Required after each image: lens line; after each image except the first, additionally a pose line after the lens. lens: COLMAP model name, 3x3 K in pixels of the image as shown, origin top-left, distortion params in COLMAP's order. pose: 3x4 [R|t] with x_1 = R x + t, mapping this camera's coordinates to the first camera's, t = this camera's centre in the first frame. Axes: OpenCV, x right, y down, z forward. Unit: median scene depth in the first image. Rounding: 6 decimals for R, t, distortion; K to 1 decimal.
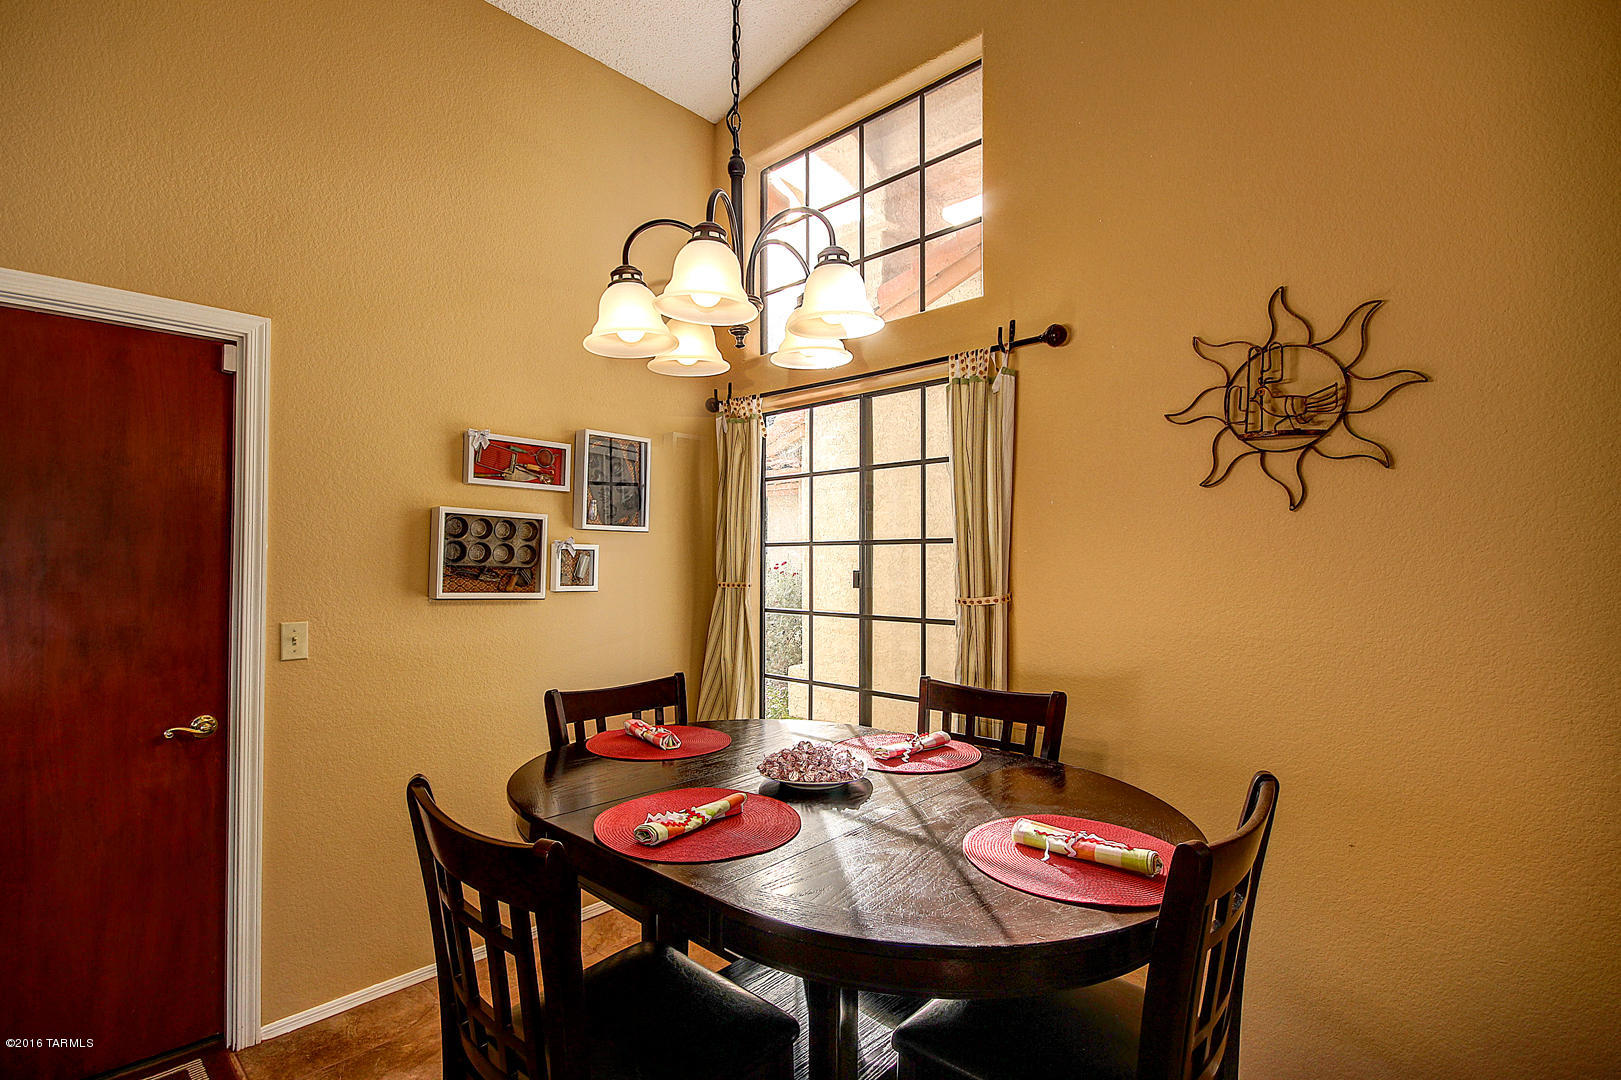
lens RADIAL K [[766.3, 0, 810.5], [0, 766.3, 540.0], [0, 0, 1]] dist [0.016614, -0.015012]
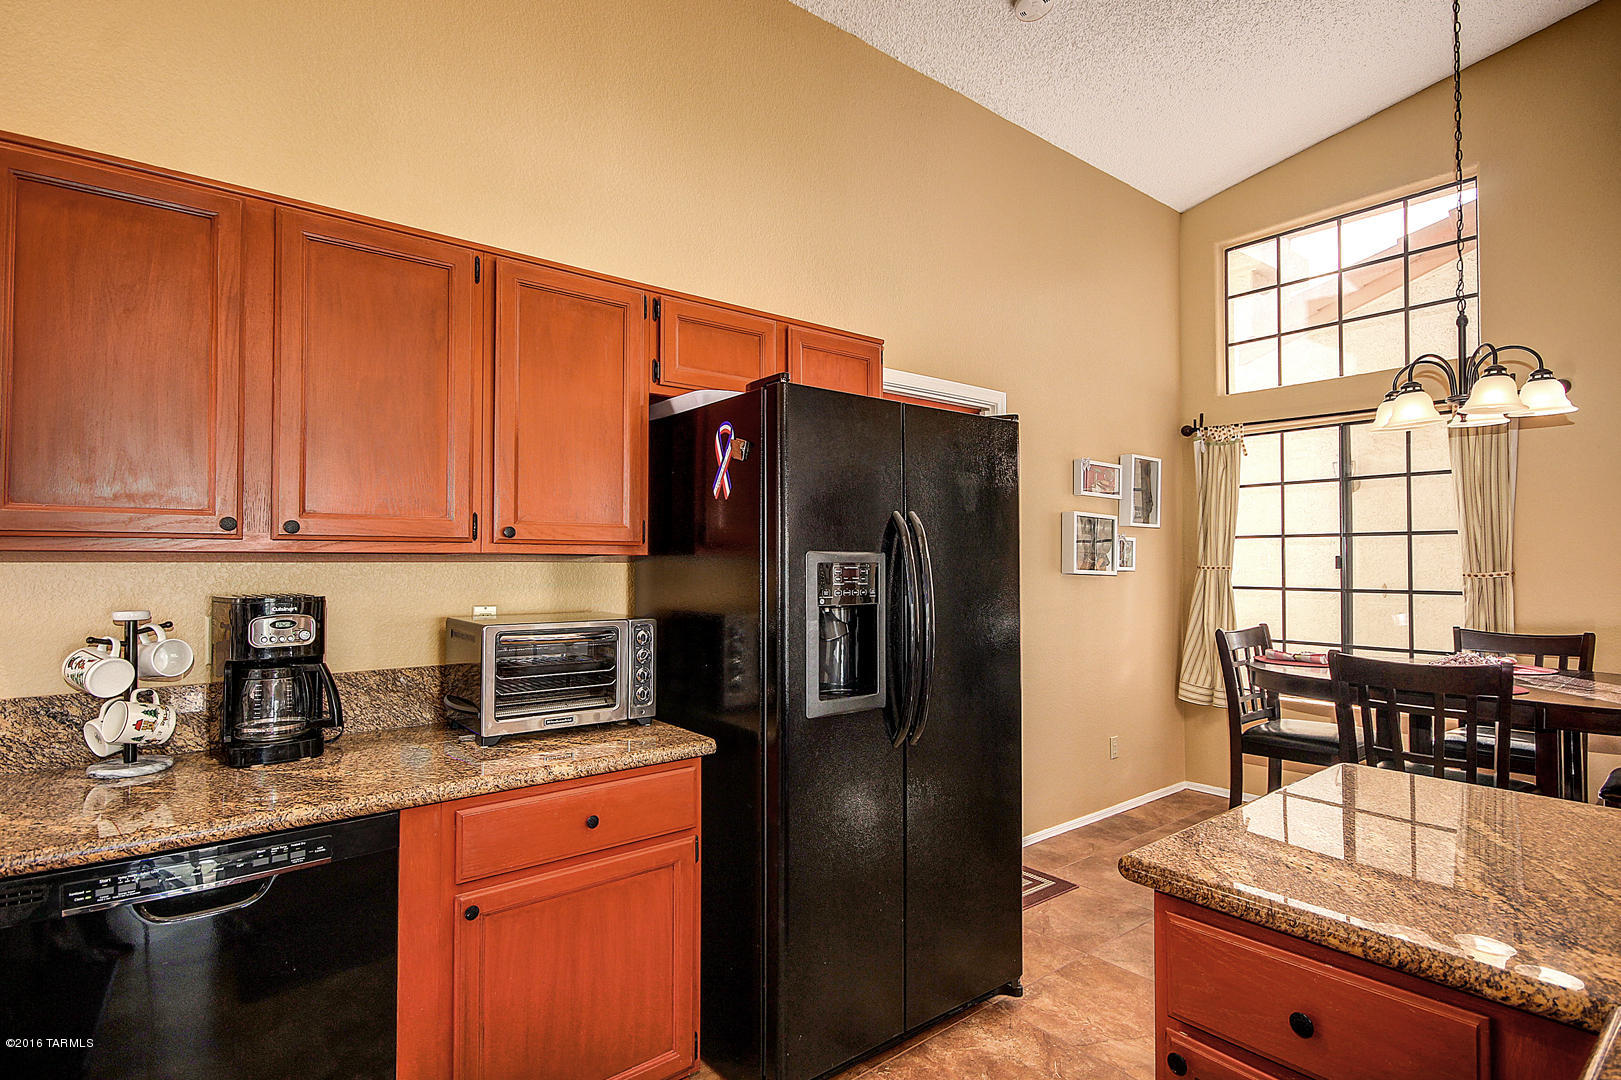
lens RADIAL K [[817.3, 0, 809.8], [0, 817.3, 553.2], [0, 0, 1]] dist [0.003382, 0.000410]
pose [[0.989596, -0.001953, -0.143858, -0.646697], [0.004144, 0.999880, 0.014930, 0.010142], [0.143812, -0.015371, 0.989486, -0.542848]]
